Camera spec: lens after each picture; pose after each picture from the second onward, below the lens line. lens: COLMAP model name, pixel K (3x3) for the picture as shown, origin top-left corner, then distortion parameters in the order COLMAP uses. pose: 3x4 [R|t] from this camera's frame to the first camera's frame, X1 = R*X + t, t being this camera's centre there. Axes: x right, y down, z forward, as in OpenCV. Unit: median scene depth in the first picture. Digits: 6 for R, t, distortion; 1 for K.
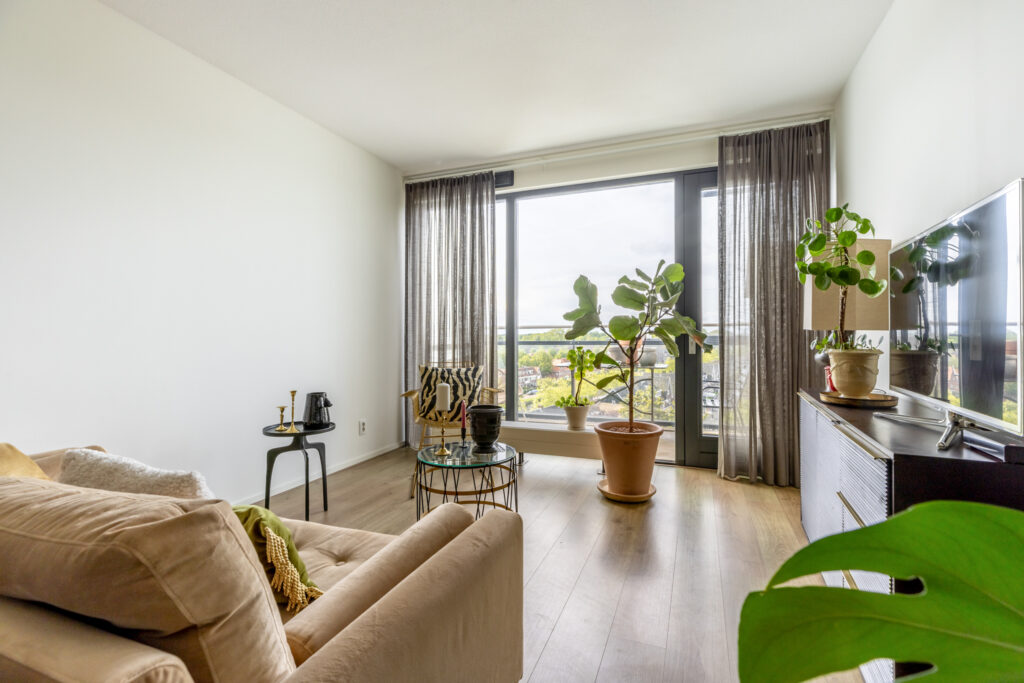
lens RADIAL K [[464.9, 0, 511.7], [0, 464.9, 338.1], [0, 0, 1]] dist [0.000228, -0.000132]
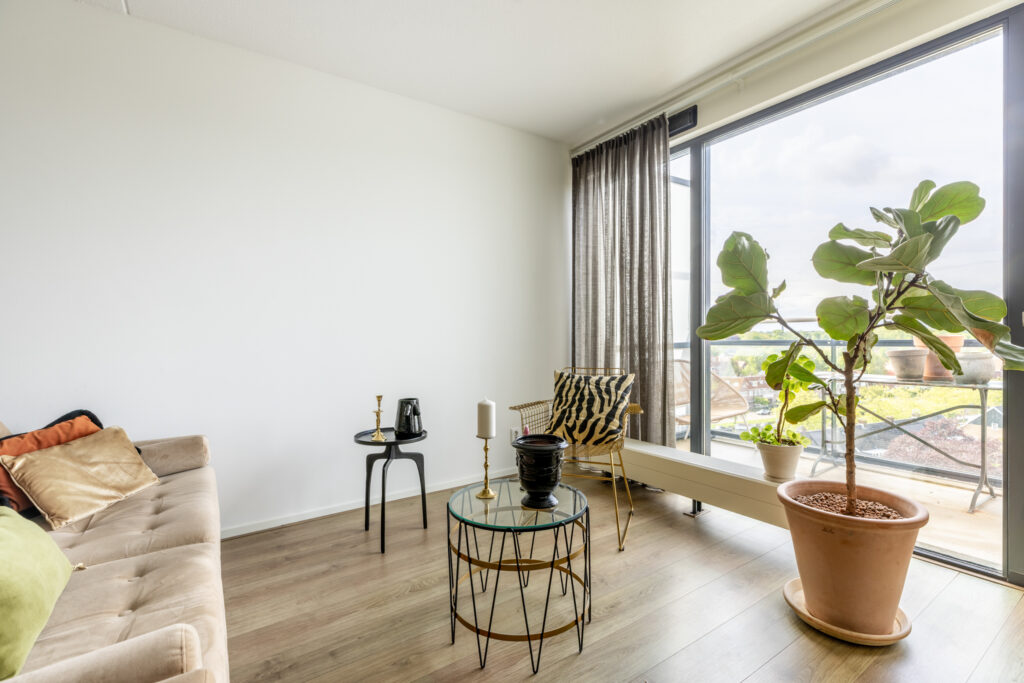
lens RADIAL K [[460.6, 0, 510.4], [0, 460.6, 342.8], [0, 0, 1]] dist [0.000706, -0.000687]
pose [[0.826125, 0.001502, -0.563485, 0.200400], [0.005786, 0.999921, 0.011148, -0.001013], [0.563457, -0.012470, 0.826051, 0.286688]]
